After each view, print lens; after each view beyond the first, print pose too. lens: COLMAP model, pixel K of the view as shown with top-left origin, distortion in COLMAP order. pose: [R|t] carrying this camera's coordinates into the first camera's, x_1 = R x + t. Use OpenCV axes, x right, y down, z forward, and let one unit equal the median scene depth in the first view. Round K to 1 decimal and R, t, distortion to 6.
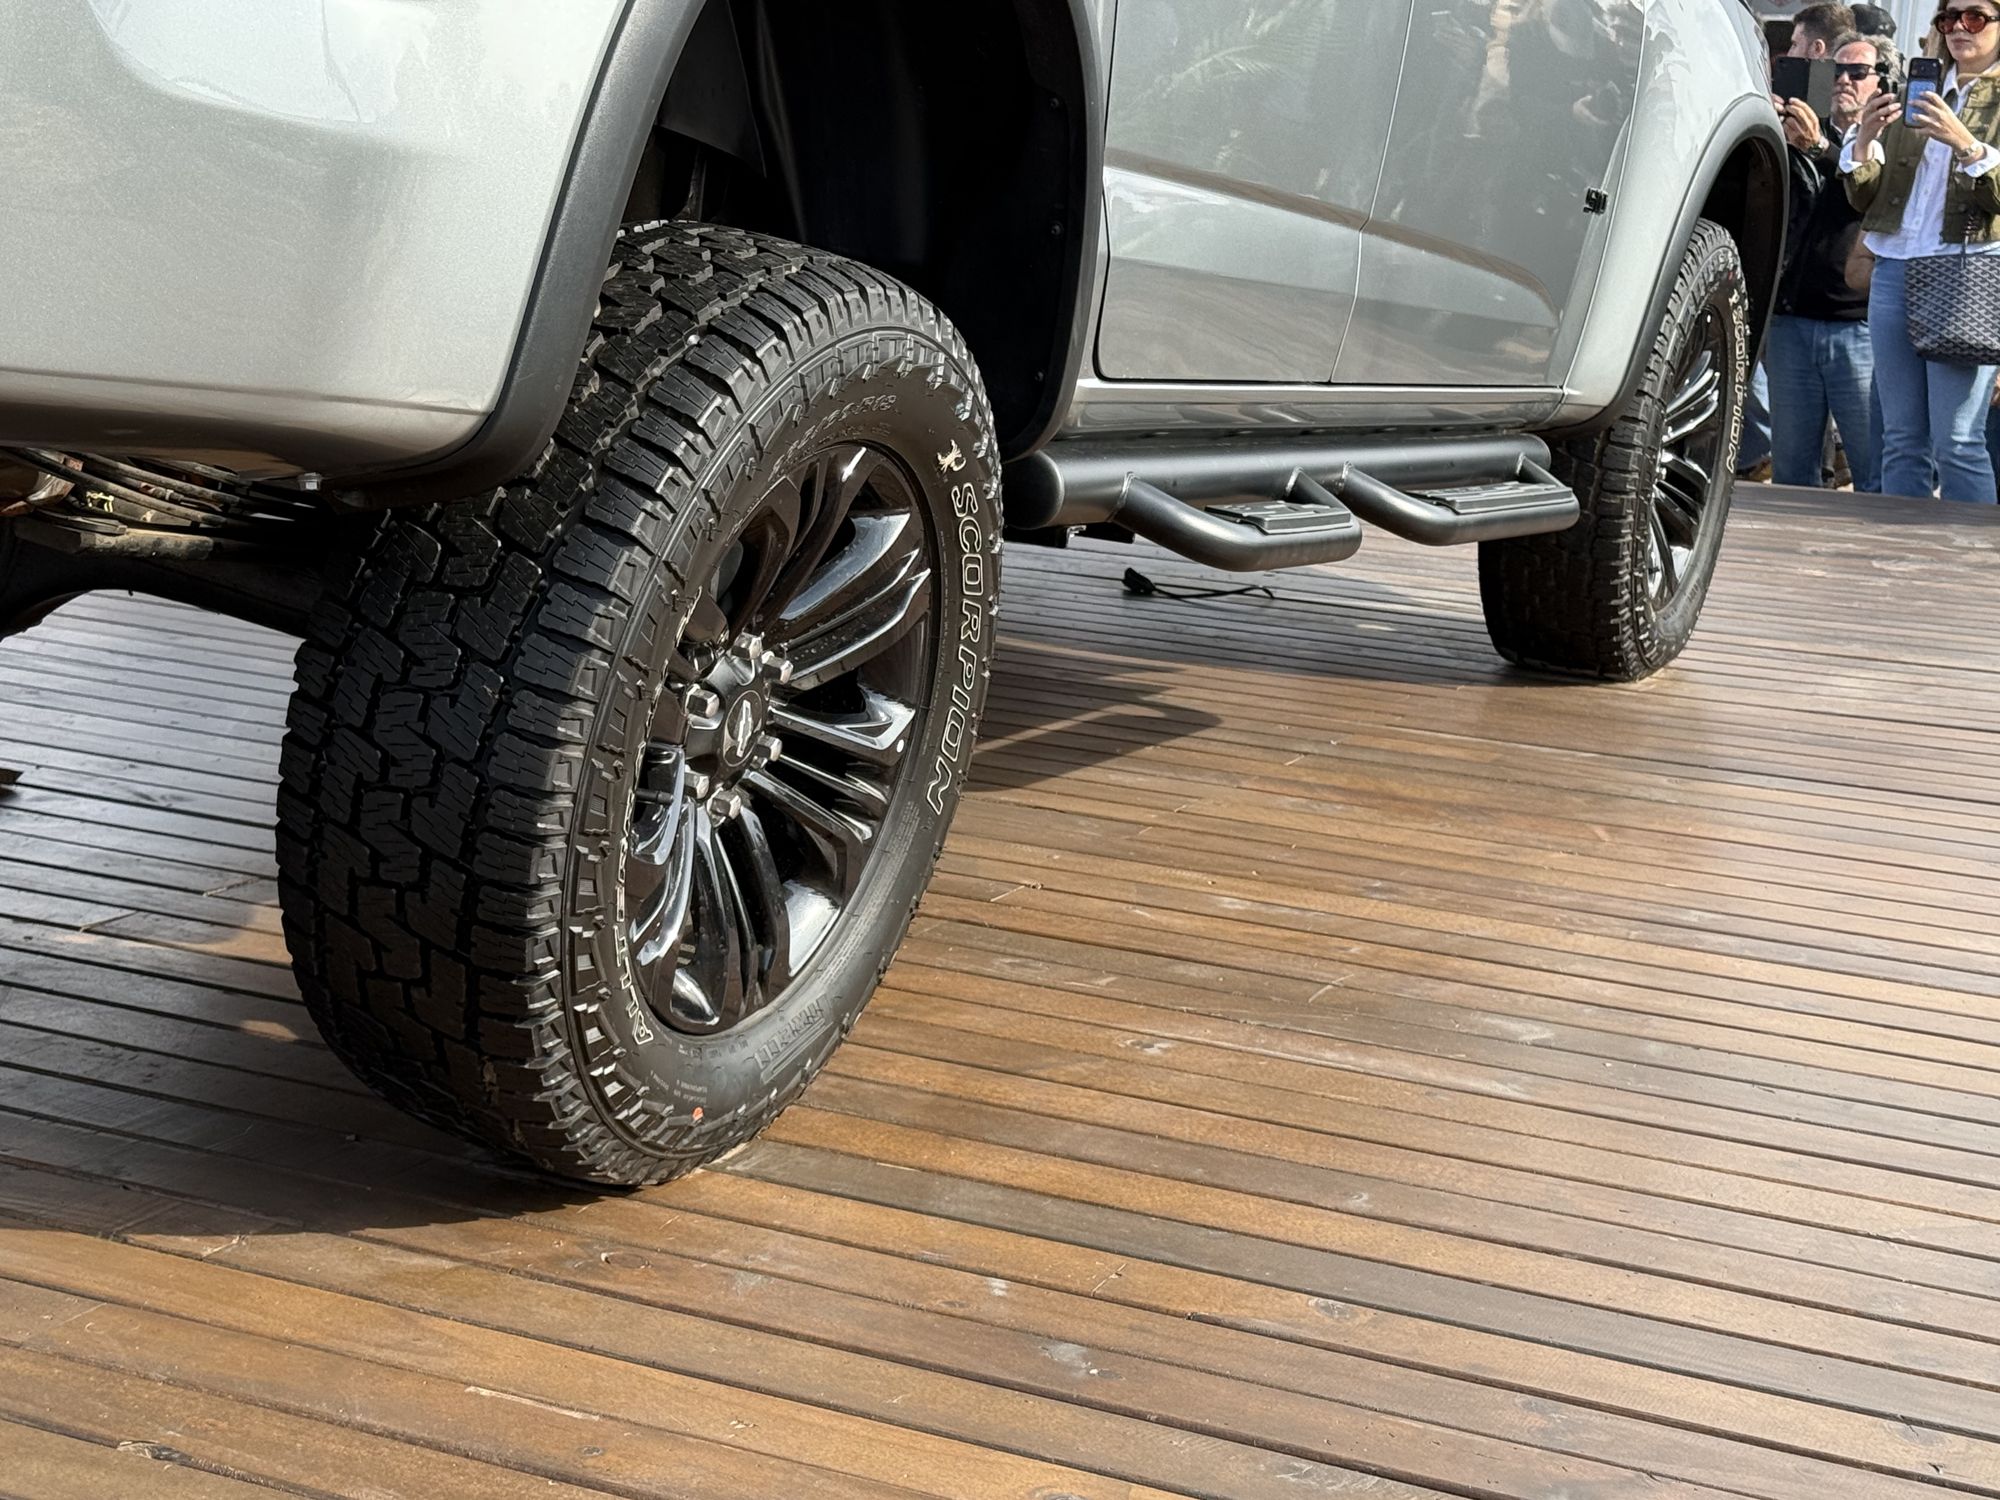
lens RADIAL K [[3309.5, 0, 1000.0], [0, 3309.5, 750.0], [0, 0, 1]] dist [0.447176, -0.050122]
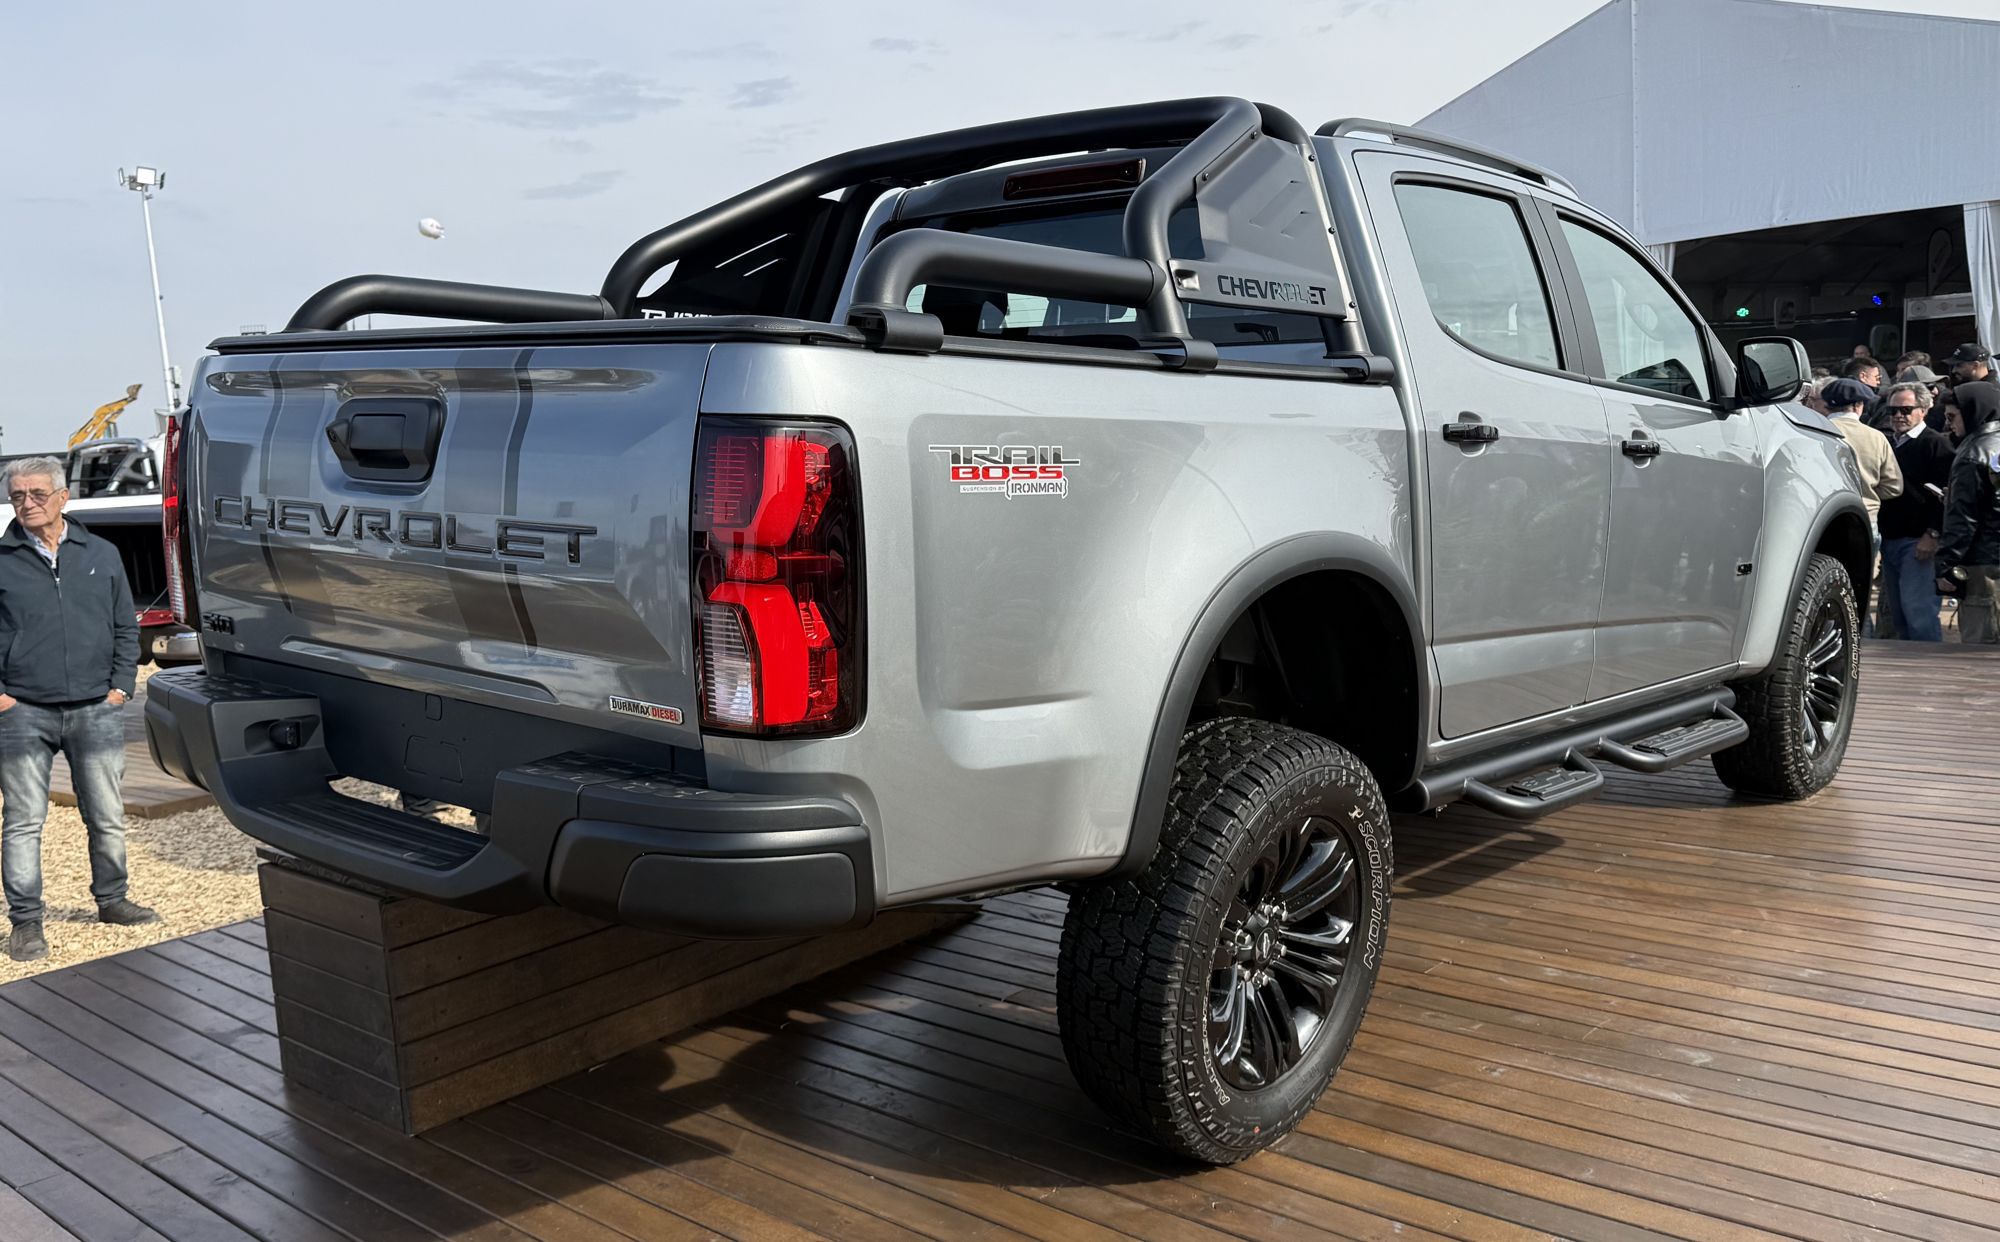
lens RADIAL K [[1677.8, 0, 997.1], [0, 1677.8, 695.6], [0, 0, 1]] dist [0.069394, -0.012832]
pose [[0.958244, -0.074094, -0.276187, 0.065875], [0.056042, 0.995778, -0.072700, -0.093482], [0.280408, 0.054186, 0.958350, -0.097749]]
